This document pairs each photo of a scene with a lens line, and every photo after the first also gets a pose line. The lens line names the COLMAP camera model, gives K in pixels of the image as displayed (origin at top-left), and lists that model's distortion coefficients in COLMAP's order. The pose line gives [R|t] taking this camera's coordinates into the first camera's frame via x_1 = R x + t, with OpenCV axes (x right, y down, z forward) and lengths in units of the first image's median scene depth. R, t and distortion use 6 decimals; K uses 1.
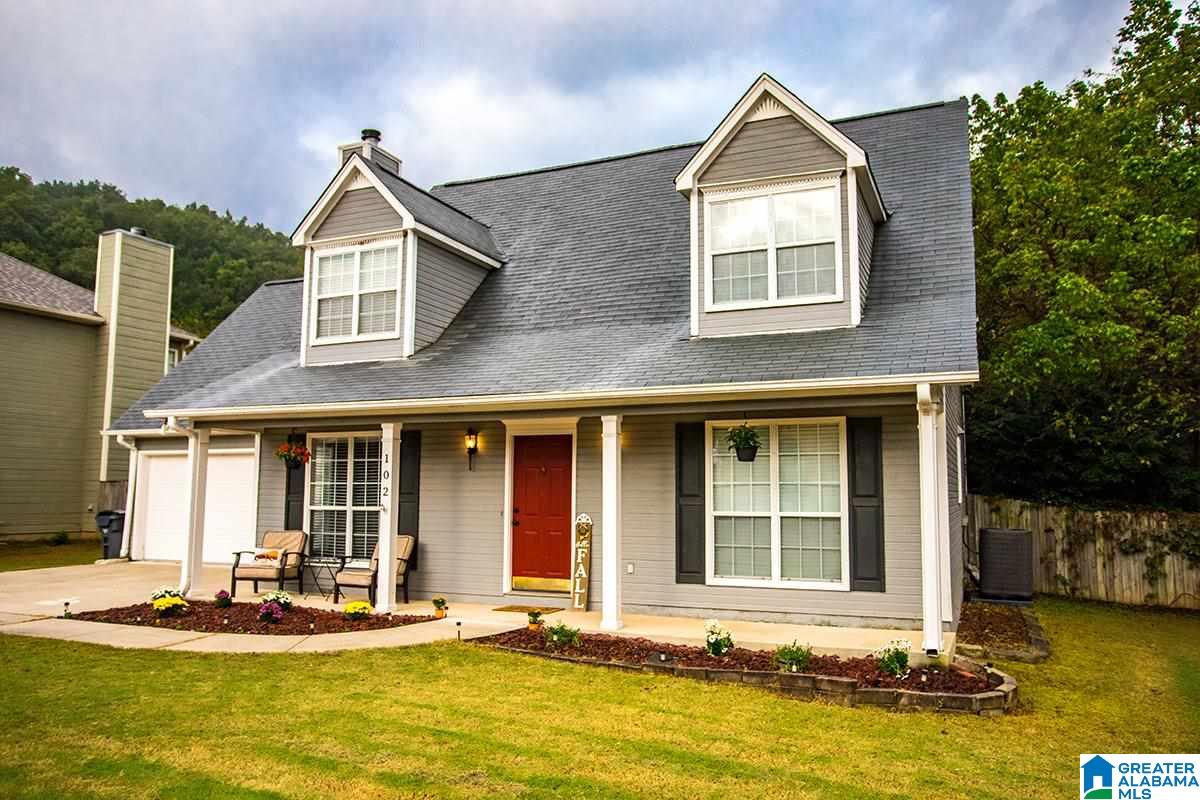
lens RADIAL K [[866.9, 0, 600.0], [0, 866.9, 400.0], [0, 0, 1]] dist [-0.022881, 0.004736]
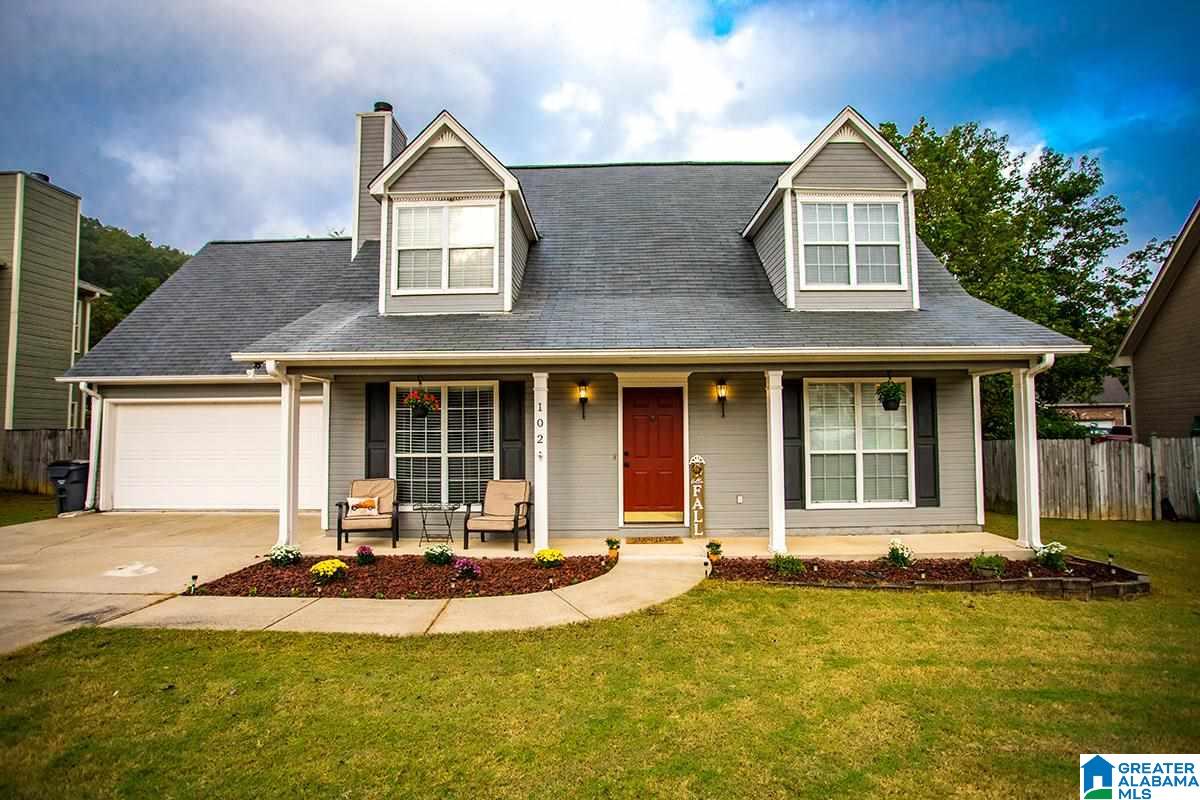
lens RADIAL K [[593.0, 0, 601.3], [0, 593.0, 401.4], [0, 0, 1]] dist [-0.077536, 0.031348]
pose [[0.920452, 0.008949, 0.390752, -0.424083], [-0.030010, 0.998405, 0.047825, 0.023178], [-0.389701, -0.055747, 0.919253, 0.304738]]
